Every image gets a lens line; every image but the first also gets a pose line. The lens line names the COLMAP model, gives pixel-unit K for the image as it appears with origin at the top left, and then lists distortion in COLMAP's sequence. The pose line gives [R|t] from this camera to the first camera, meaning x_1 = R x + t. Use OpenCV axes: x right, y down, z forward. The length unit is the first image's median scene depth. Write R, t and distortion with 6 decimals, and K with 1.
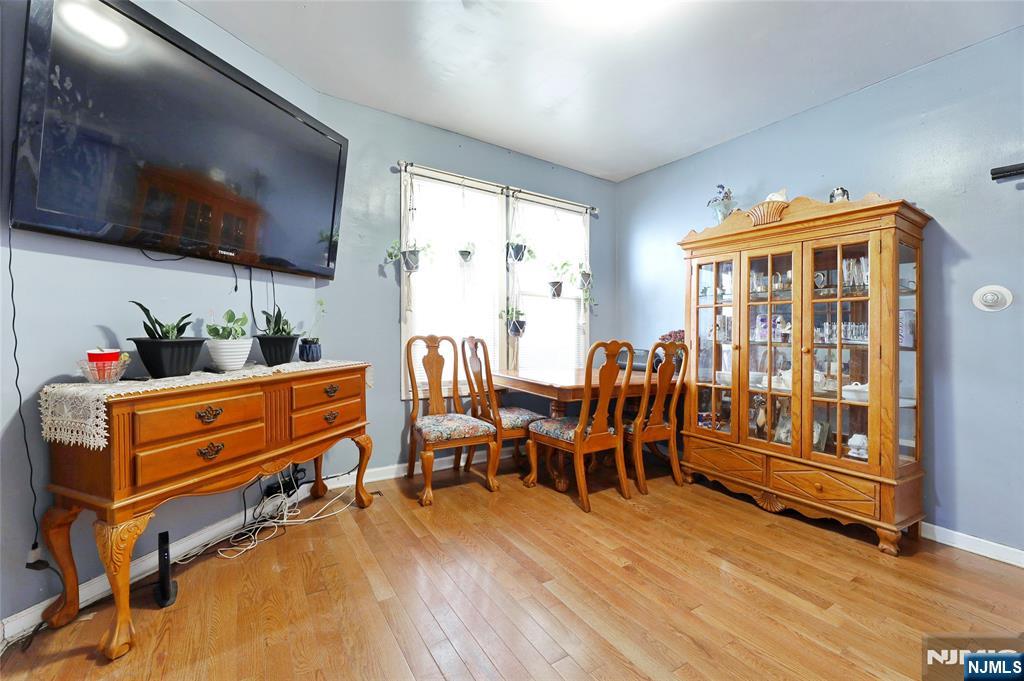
lens RADIAL K [[433.4, 0, 512.0], [0, 433.4, 340.5], [0, 0, 1]] dist [-0.001218, -0.000390]
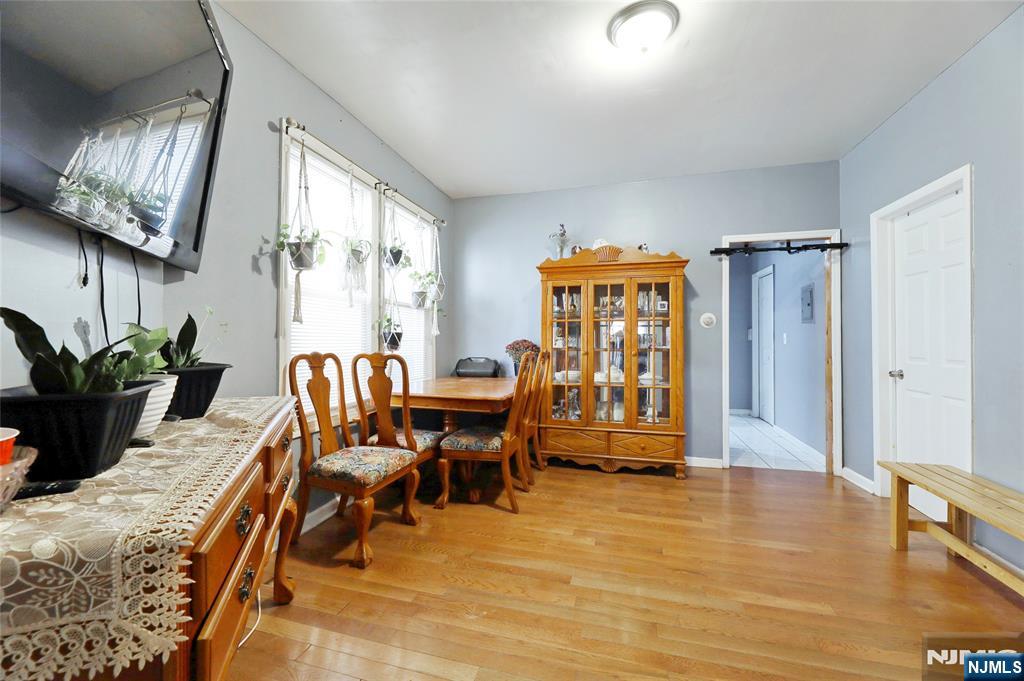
lens RADIAL K [[415.2, 0, 525.7], [0, 415.2, 343.1], [0, 0, 1]] dist [-0.001904, -0.000150]
pose [[0.727389, -0.022974, 0.685841, -0.450054], [0.024287, 0.999675, 0.007729, -0.027498], [-0.685796, 0.011035, 0.727710, 0.209603]]
